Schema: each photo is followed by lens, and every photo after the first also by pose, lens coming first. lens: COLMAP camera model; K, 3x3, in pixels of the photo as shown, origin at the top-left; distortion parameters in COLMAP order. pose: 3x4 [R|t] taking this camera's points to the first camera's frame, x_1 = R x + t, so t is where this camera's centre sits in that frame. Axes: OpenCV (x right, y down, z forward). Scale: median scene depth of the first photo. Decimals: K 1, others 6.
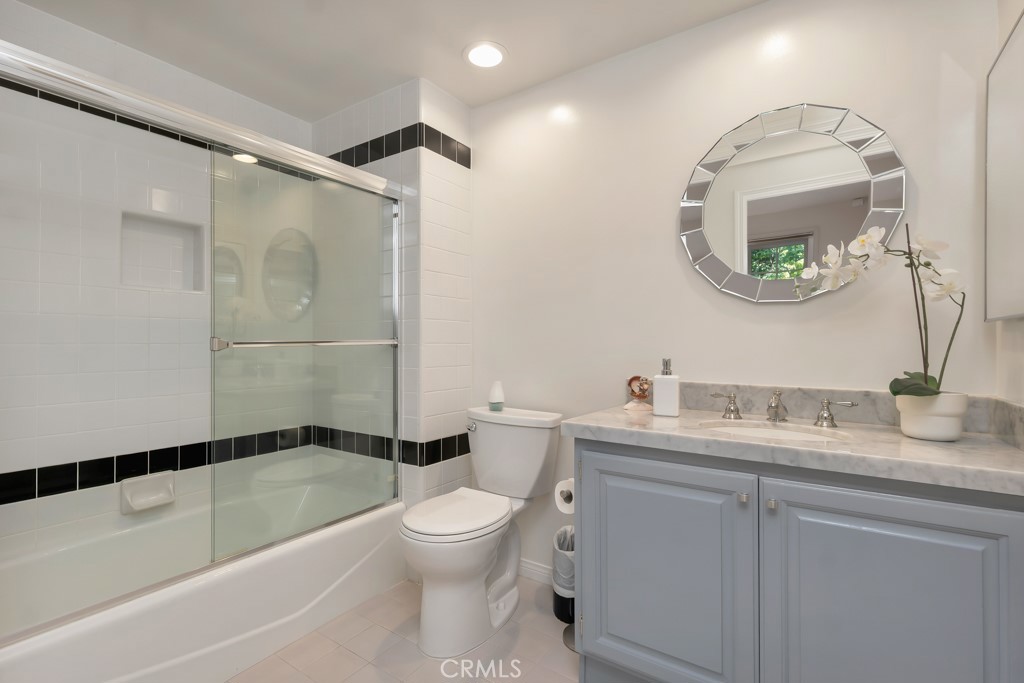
lens RADIAL K [[466.7, 0, 512.0], [0, 466.7, 341.5], [0, 0, 1]] dist [-0.002785, -0.000635]
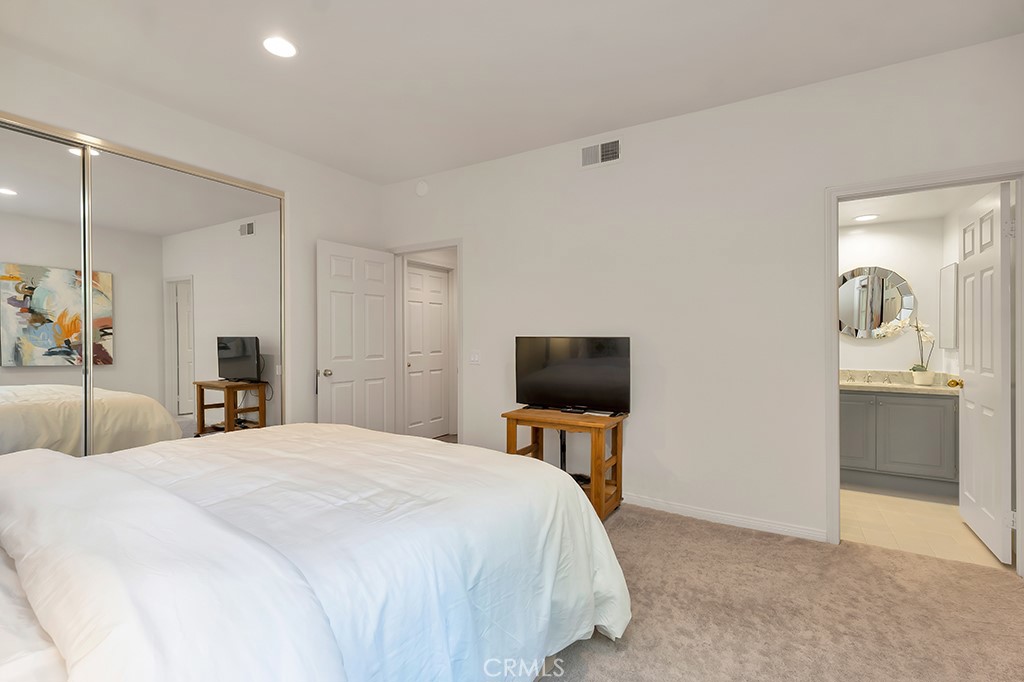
lens RADIAL K [[466.7, 0, 512.0], [0, 466.7, 341.0], [0, 0, 1]] dist [-0.002785, -0.000635]
pose [[0.998008, -0.000408, 0.063080, -2.133203], [-0.000449, 0.999908, 0.013577, -0.139490], [-0.063080, -0.013578, 0.997916, -2.020927]]
